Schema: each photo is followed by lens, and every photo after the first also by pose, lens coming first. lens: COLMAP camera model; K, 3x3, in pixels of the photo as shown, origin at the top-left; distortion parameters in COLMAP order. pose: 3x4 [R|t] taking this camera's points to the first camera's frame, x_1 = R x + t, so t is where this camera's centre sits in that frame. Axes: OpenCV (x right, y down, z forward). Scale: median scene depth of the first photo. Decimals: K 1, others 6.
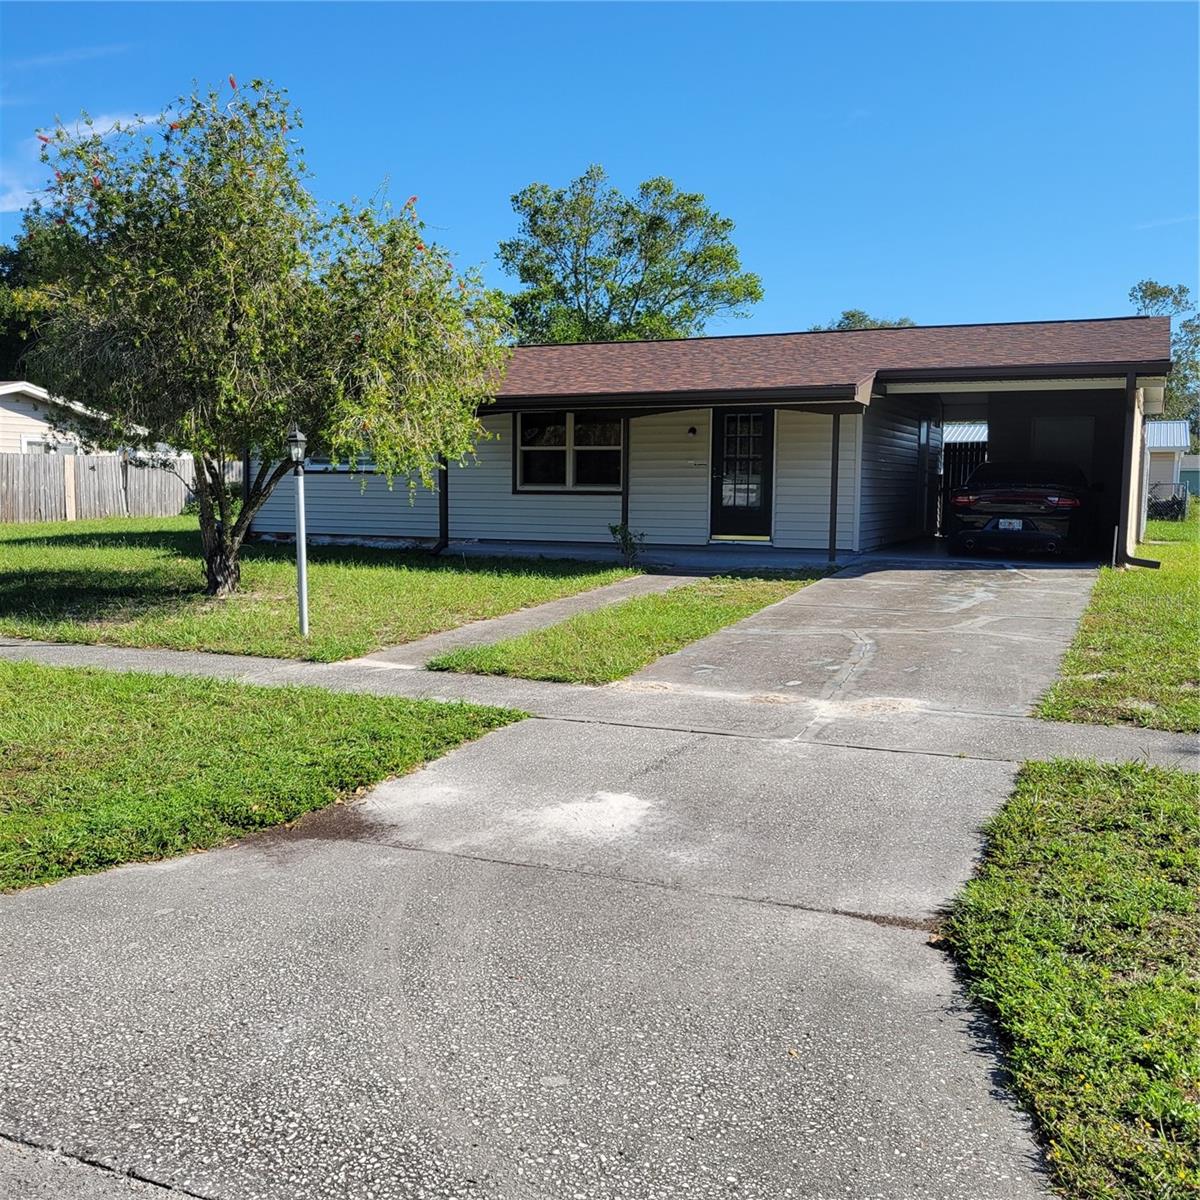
lens RADIAL K [[1216.3, 0, 593.0], [0, 1216.3, 603.0], [0, 0, 1]] dist [0.028325, 0.000000]
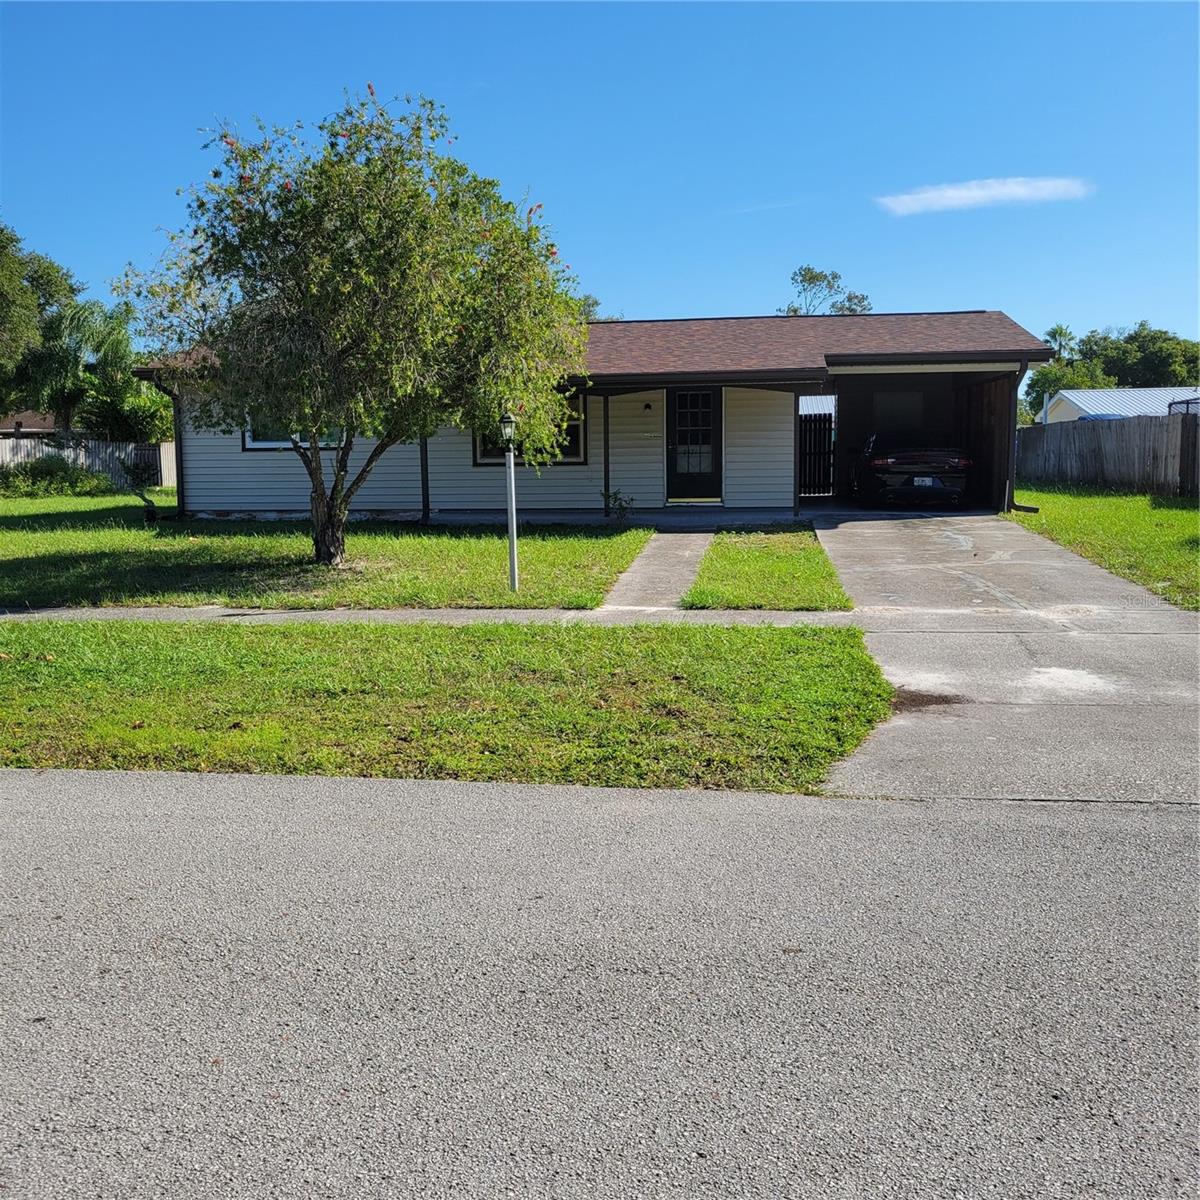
lens RADIAL K [[1216.3, 0, 601.3], [0, 1216.3, 599.3], [0, 0, 1]] dist [0.028325, 0.000000]
pose [[0.955539, -0.054542, 0.289777, -0.302803], [0.048588, 0.998435, 0.027707, 0.003810], [-0.290835, -0.012395, 0.956693, -0.073908]]
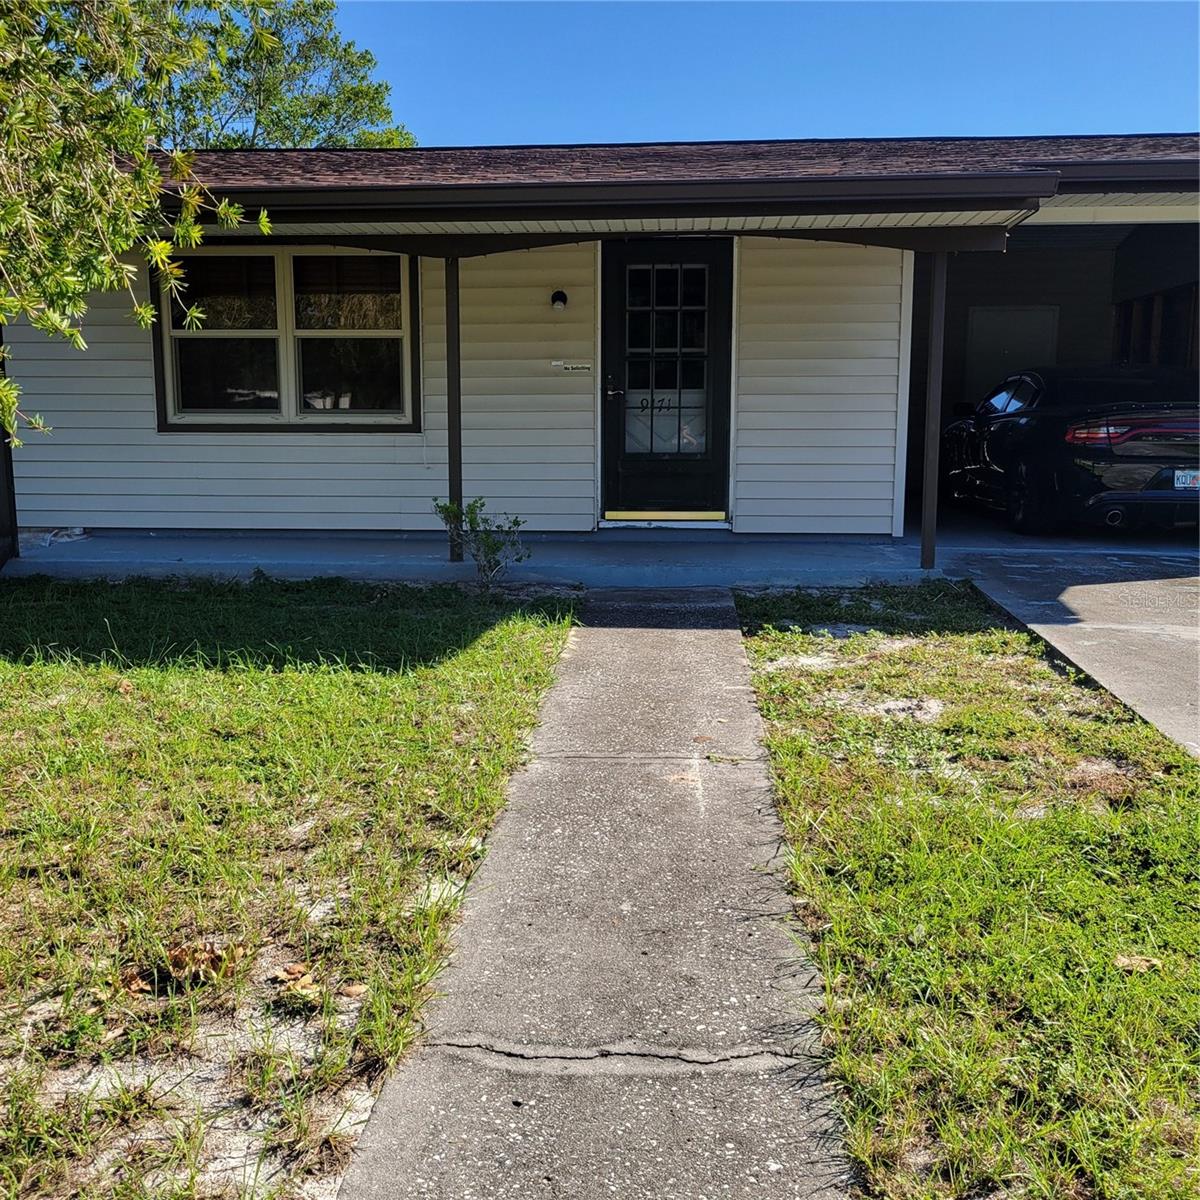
lens RADIAL K [[1216.3, 0, 594.1], [0, 1216.3, 604.1], [0, 0, 1]] dist [0.028325, 0.000000]
pose [[0.936725, -0.060432, 0.344810, -0.082302], [0.040513, 0.997083, 0.064690, -0.051279], [-0.347713, -0.046627, 0.936441, 0.542384]]
